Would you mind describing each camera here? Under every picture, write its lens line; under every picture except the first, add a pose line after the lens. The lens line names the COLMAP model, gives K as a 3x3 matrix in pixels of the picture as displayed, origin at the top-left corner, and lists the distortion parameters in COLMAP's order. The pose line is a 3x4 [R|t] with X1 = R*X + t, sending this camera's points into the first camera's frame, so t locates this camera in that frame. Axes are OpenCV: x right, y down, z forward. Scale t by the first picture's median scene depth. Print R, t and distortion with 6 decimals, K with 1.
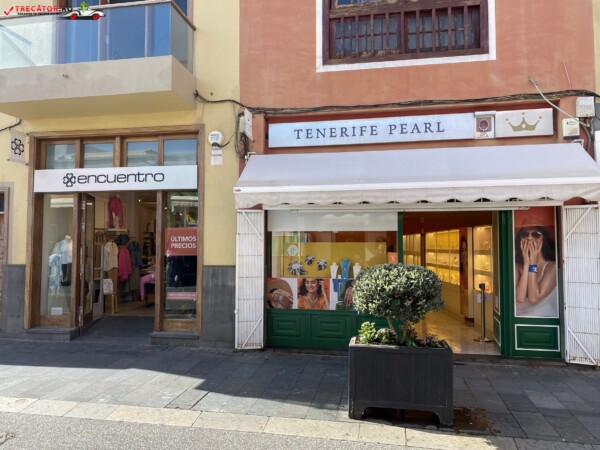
lens RADIAL K [[454.9, 0, 300.1], [0, 454.9, 225.7], [0, 0, 1]] dist [0.033258, 0.001831]
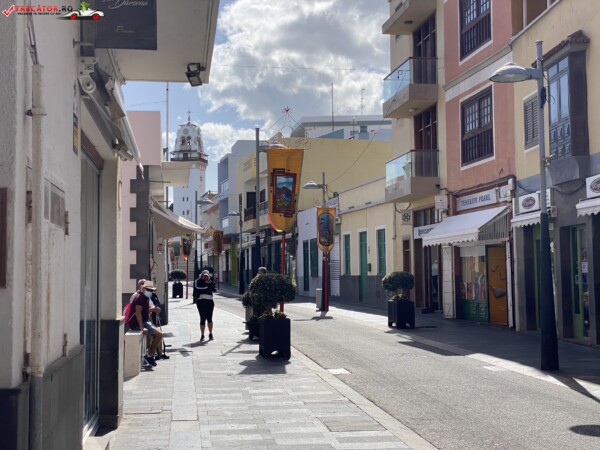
lens RADIAL K [[893.0, 0, 299.9], [0, 893.0, 224.6], [0, 0, 1]] dist [0.038684, 0.000000]
pose [[0.313269, -0.051244, -0.948281, 3.258299], [0.052631, 0.997945, -0.036541, -0.021609], [0.948205, -0.038462, 0.315322, -0.766557]]
